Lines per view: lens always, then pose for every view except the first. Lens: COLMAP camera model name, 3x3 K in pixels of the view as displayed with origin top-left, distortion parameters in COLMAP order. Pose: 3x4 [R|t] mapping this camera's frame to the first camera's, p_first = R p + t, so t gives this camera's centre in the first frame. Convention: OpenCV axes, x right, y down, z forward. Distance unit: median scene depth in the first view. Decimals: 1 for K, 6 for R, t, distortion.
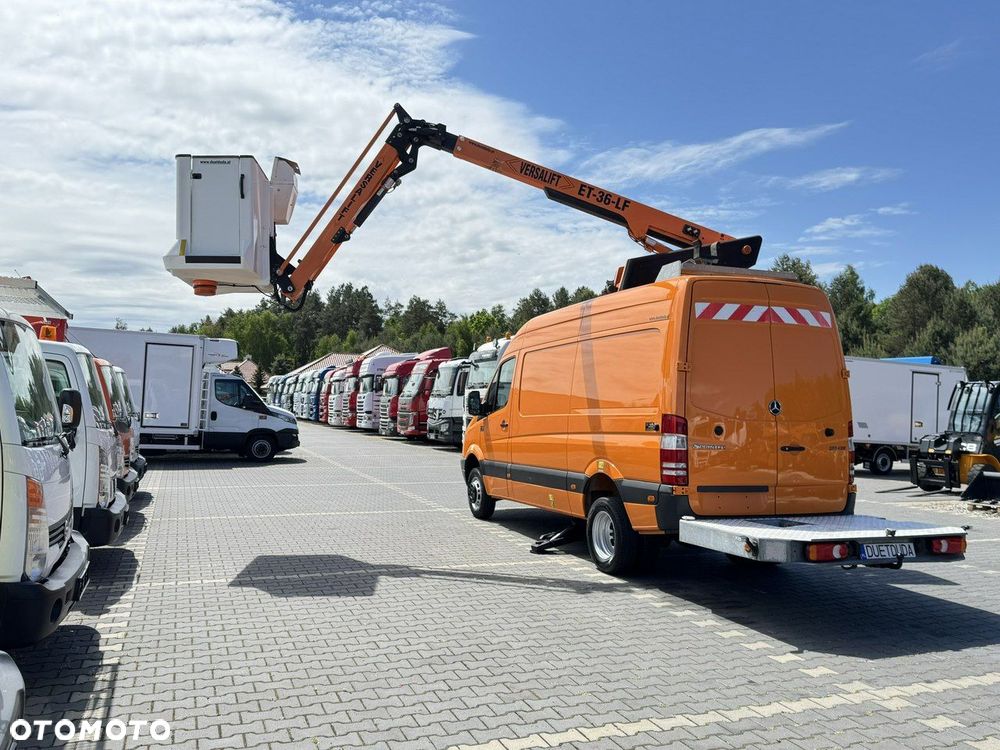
lens RADIAL K [[800.4, 0, 500.0], [0, 800.4, 375.0], [0, 0, 1]] dist [0.104469, -0.190102]
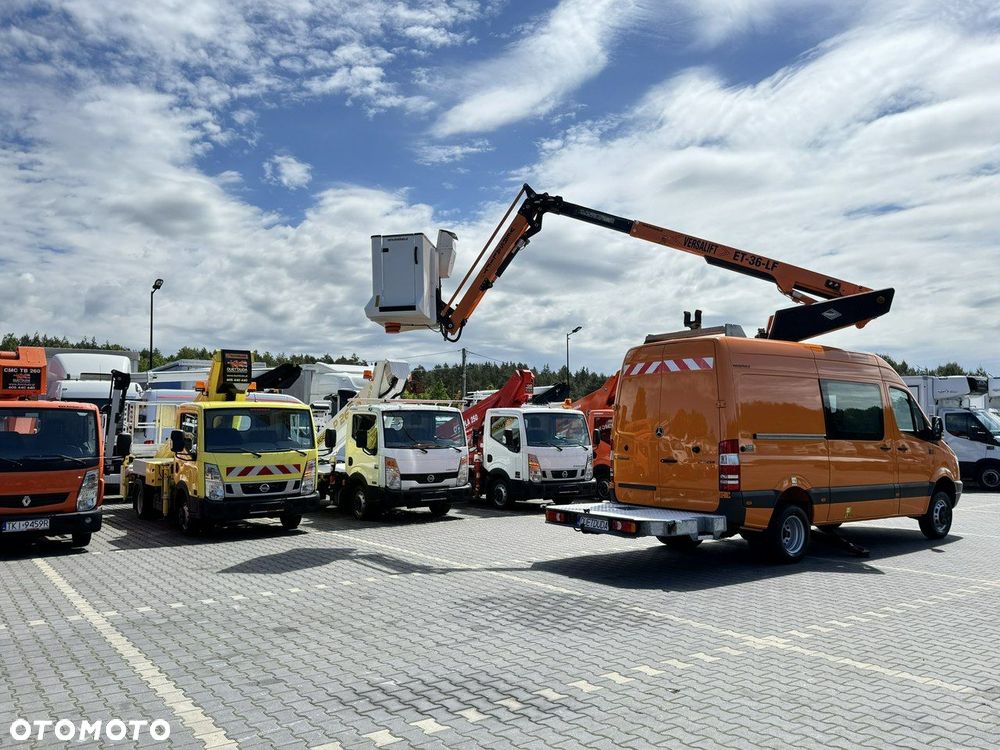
lens RADIAL K [[805.6, 0, 488.4], [0, 805.6, 376.1], [0, 0, 1]] dist [0.184642, -0.196451]
pose [[0.238052, -0.086171, -0.967422, 1.271382], [0.050975, 0.995792, -0.076155, 0.027144], [0.969914, -0.031186, 0.241443, 0.275678]]
